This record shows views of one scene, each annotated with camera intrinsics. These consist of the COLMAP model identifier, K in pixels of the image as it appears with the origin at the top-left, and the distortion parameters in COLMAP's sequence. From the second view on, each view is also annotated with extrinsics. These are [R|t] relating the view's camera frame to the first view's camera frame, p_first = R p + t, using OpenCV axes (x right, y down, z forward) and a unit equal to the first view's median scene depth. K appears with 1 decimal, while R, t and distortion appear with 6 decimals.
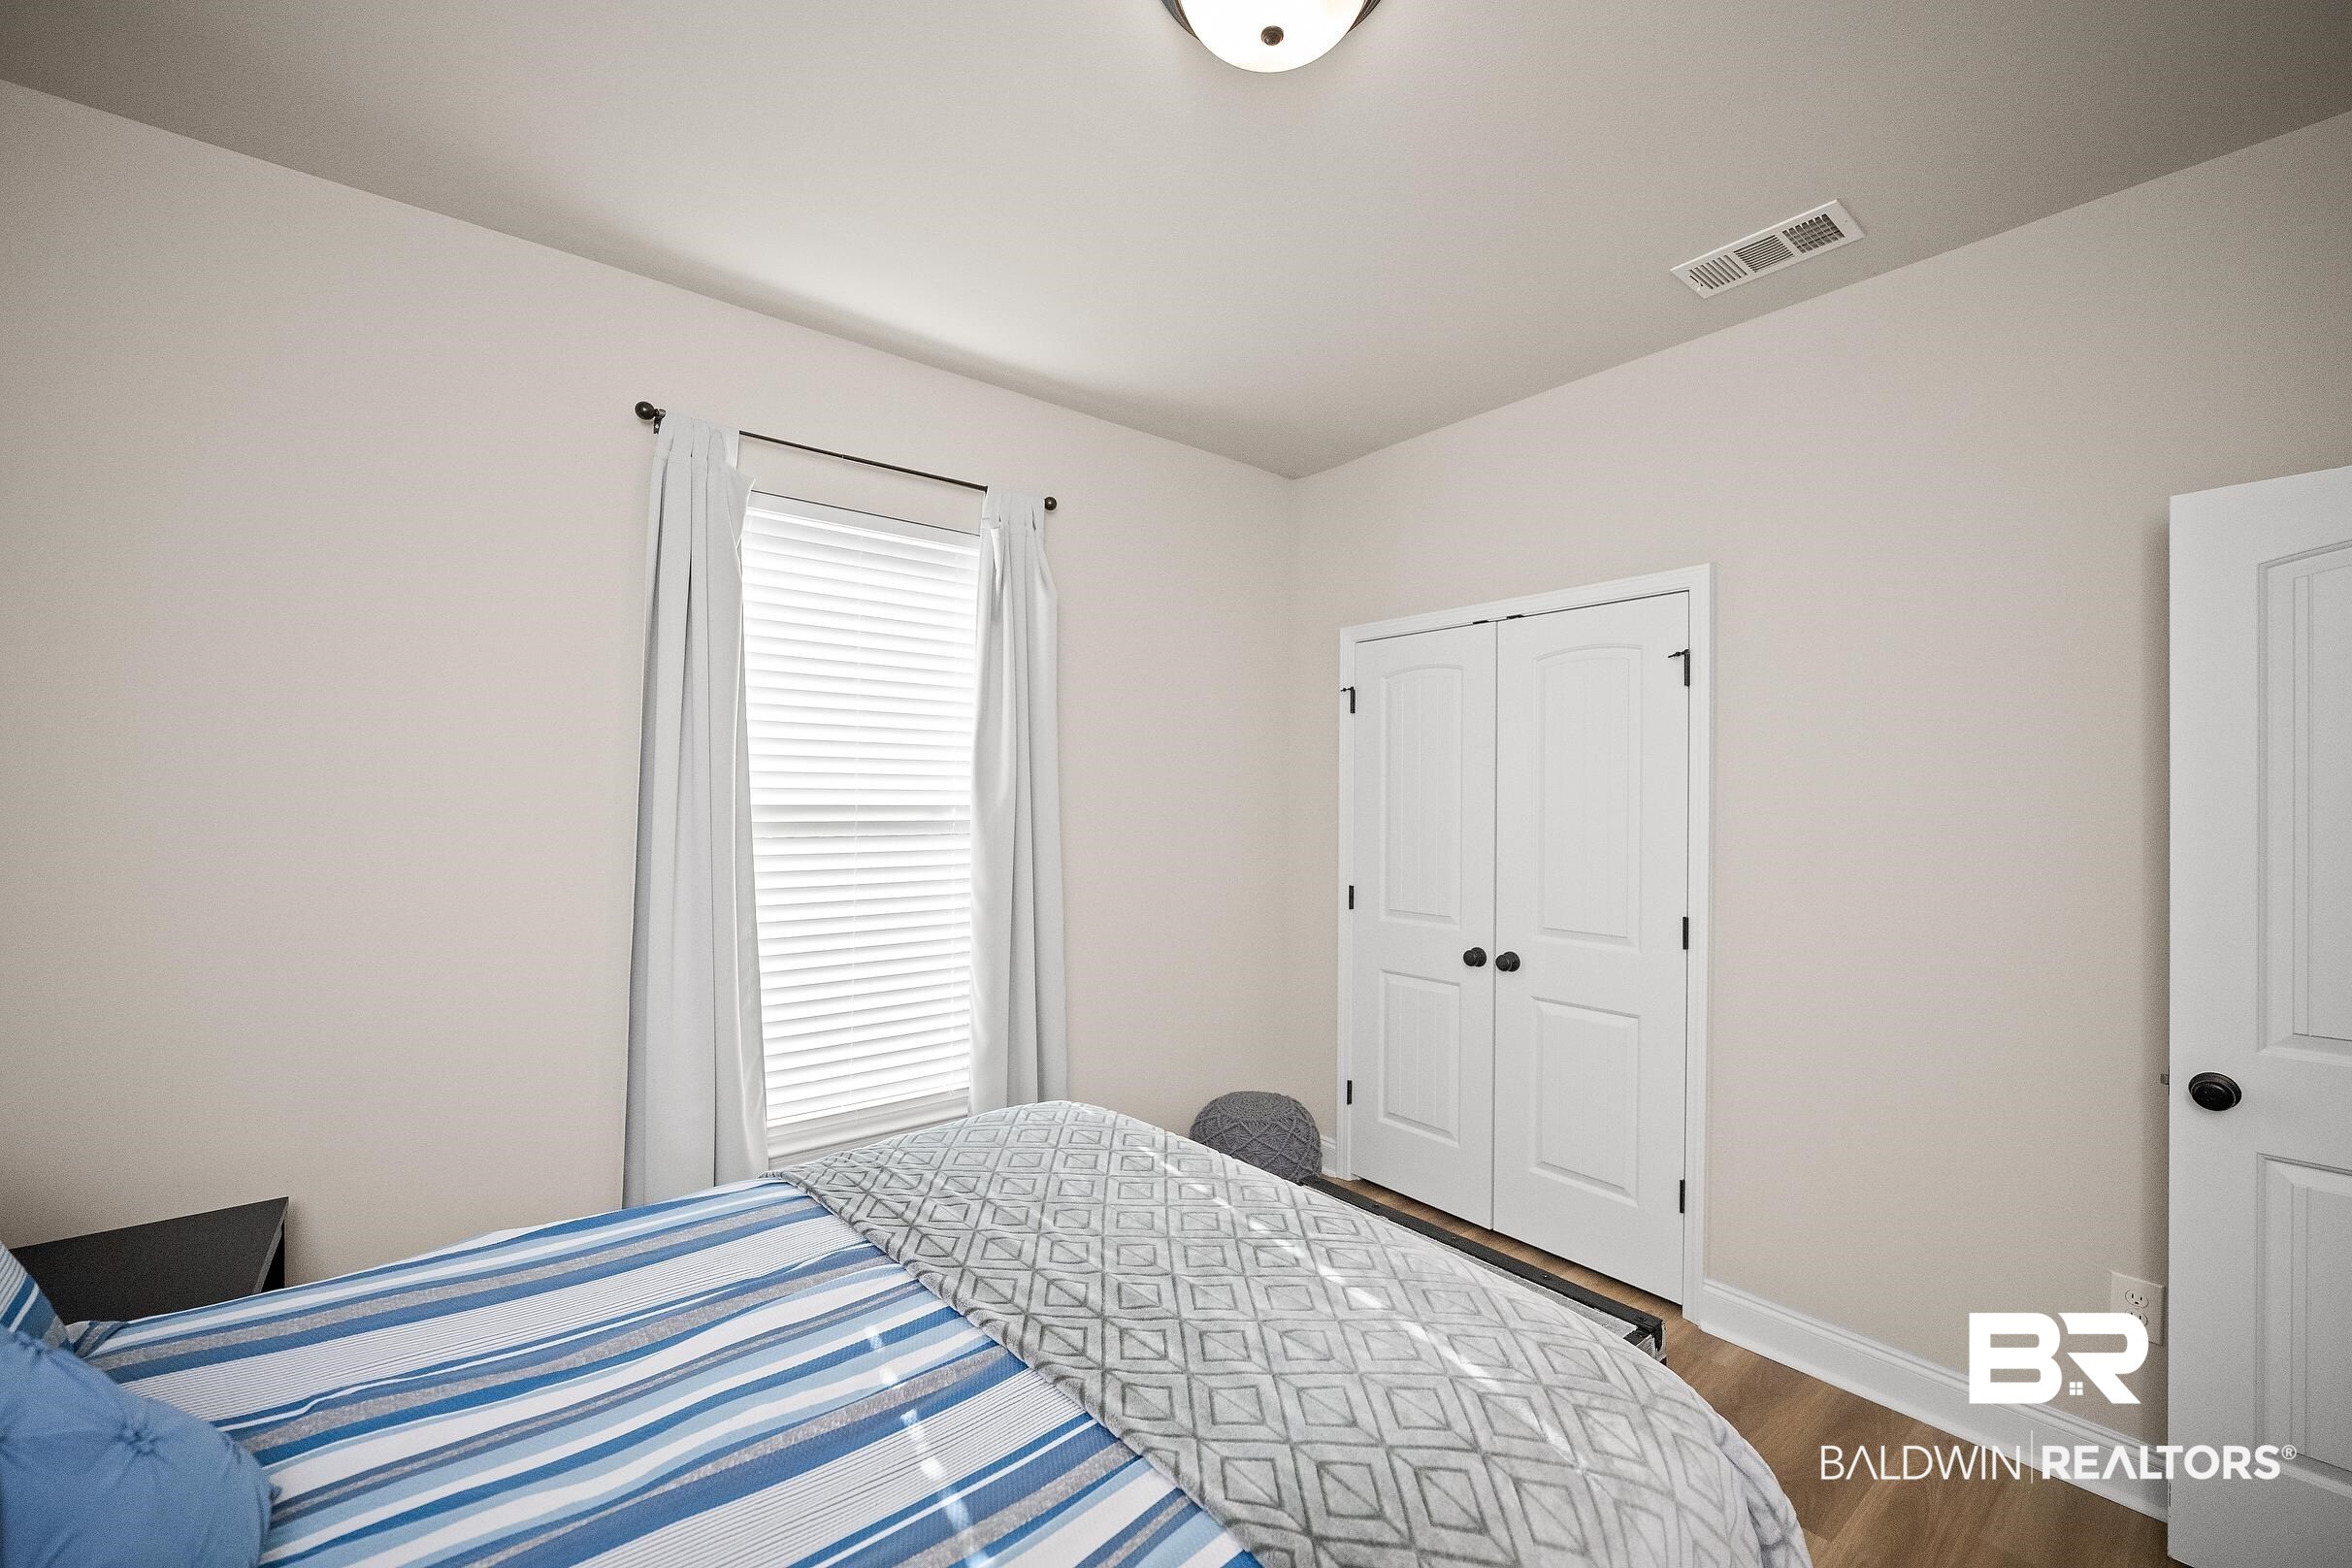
lens RADIAL K [[947.5, 0, 1170.6], [0, 947.5, 786.3], [0, 0, 1]] dist [-0.008432, 0.000246]
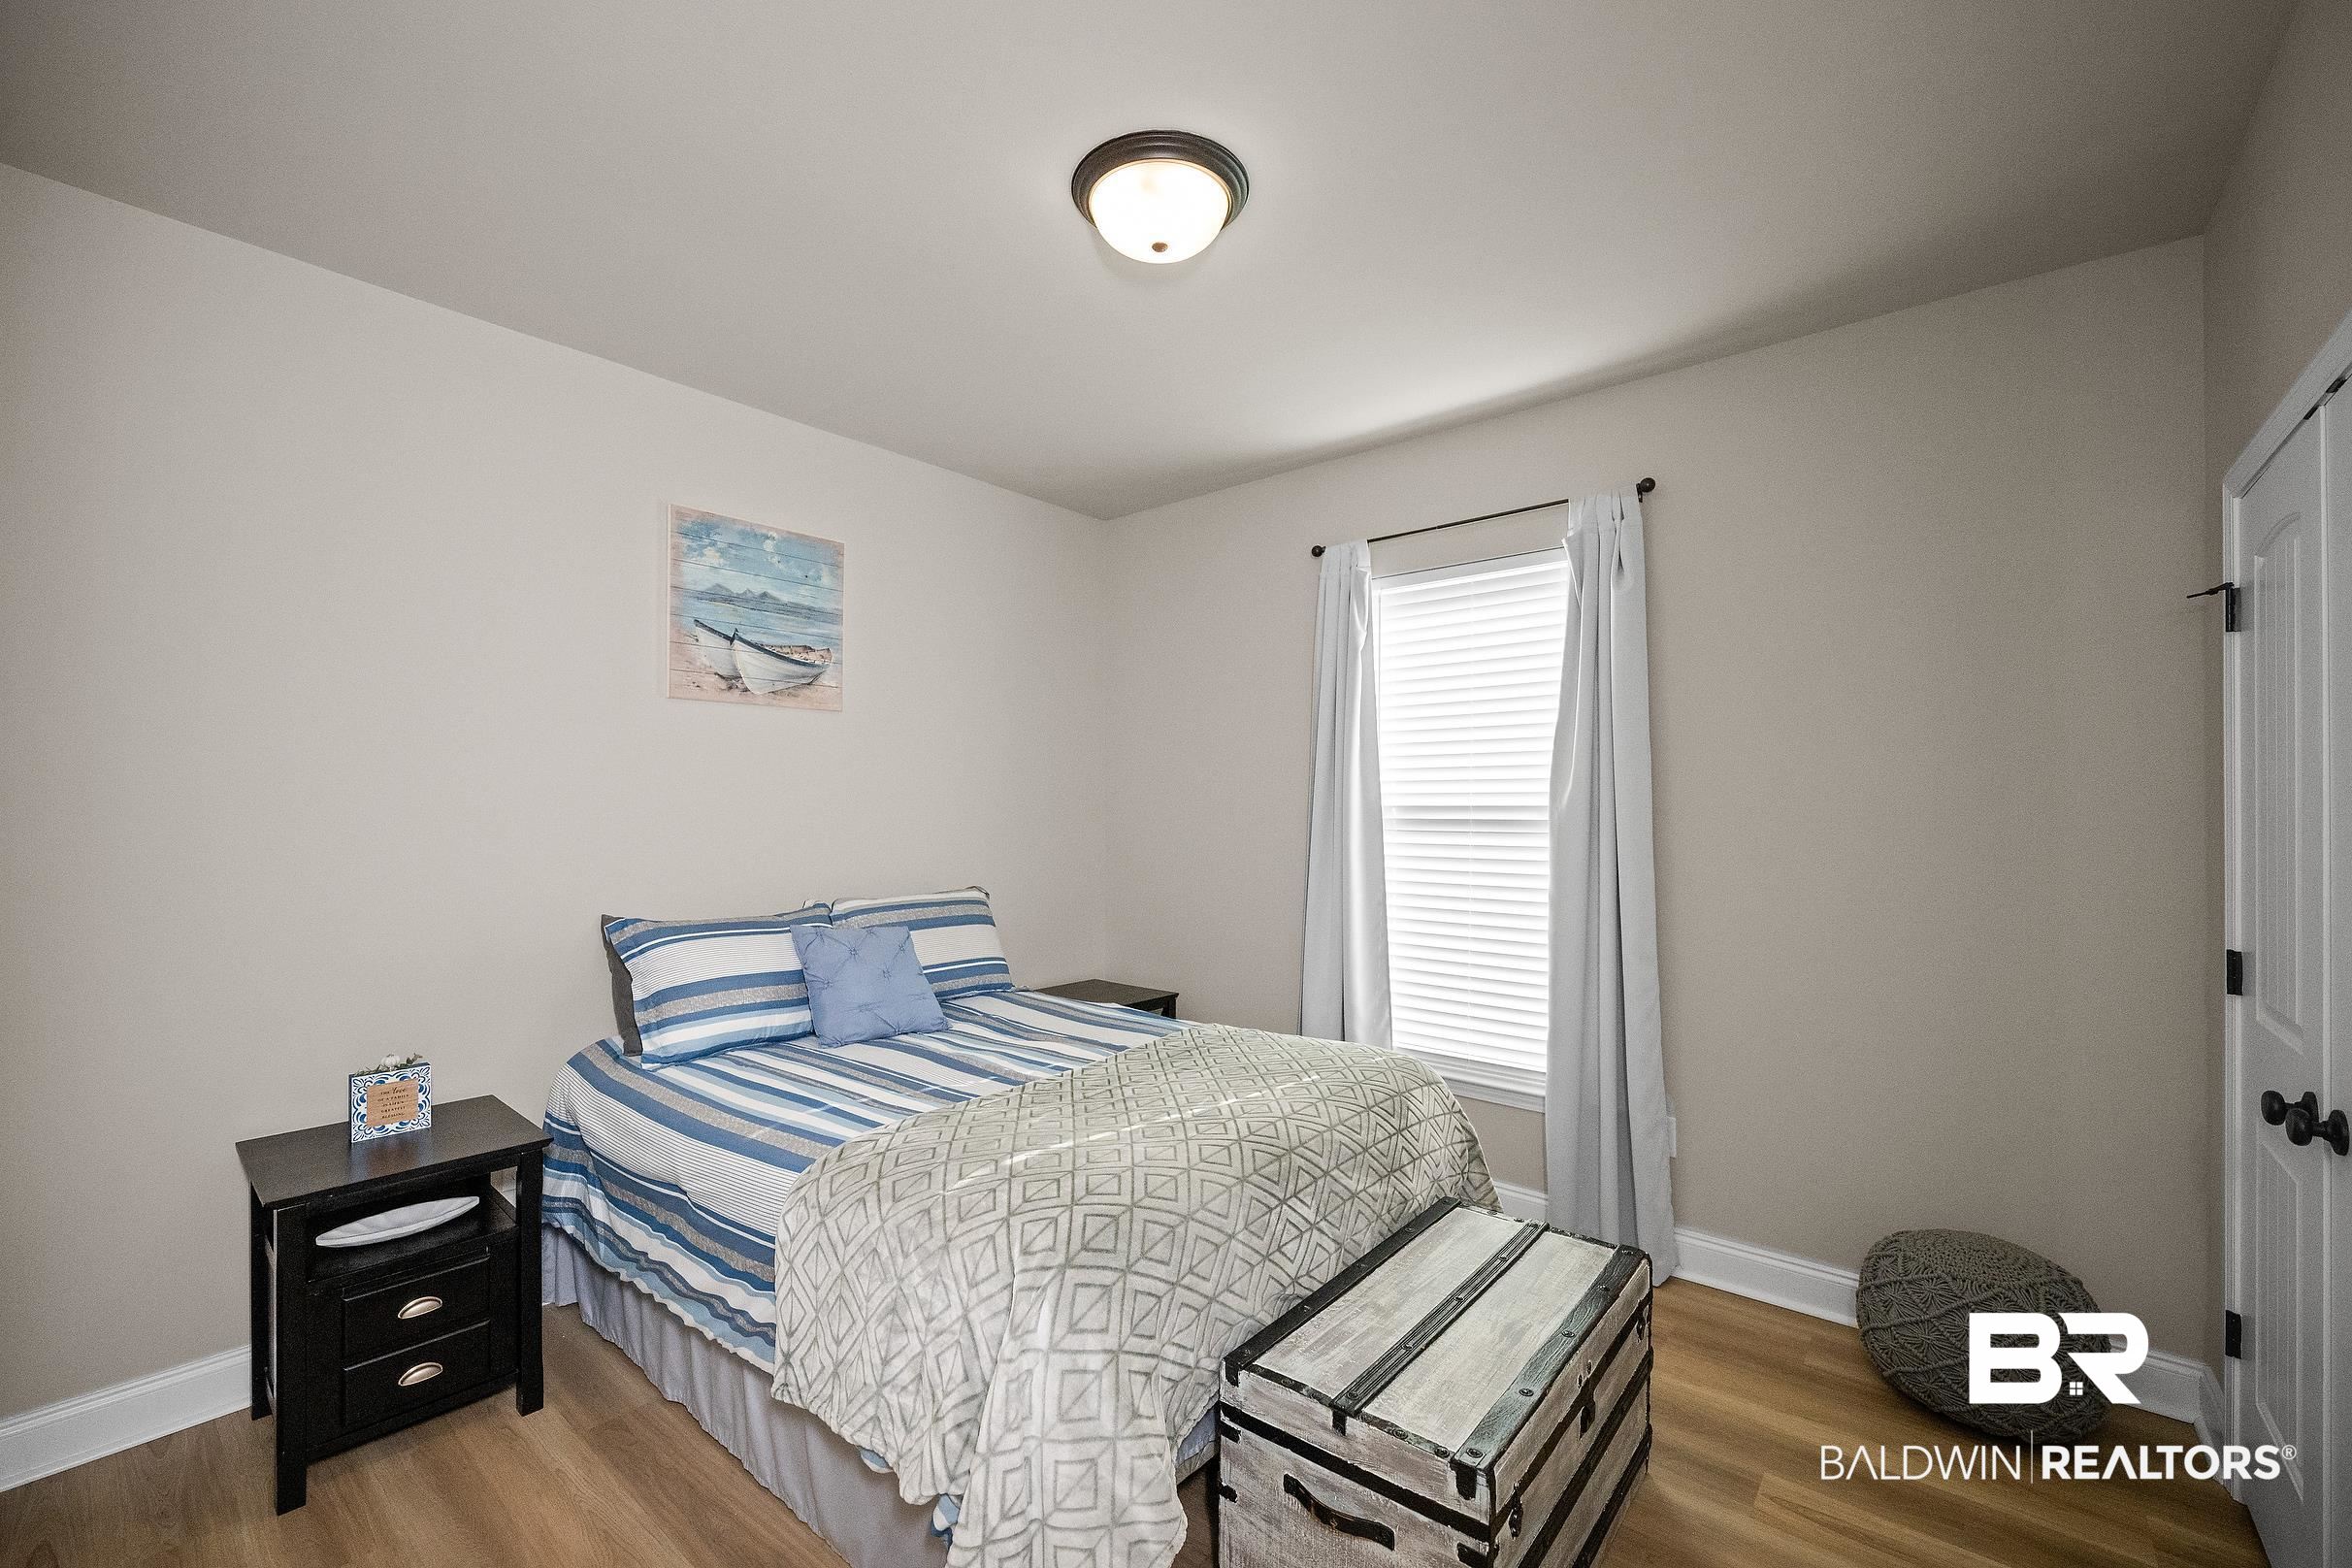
lens RADIAL K [[947.5, 0, 1171.6], [0, 947.5, 798.3], [0, 0, 1]] dist [-0.008432, 0.000246]
pose [[0.207697, -0.012065, -0.978119, 0.758804], [0.012090, 0.999879, -0.009766, 0.017502], [0.978118, -0.009797, 0.207818, 0.368760]]
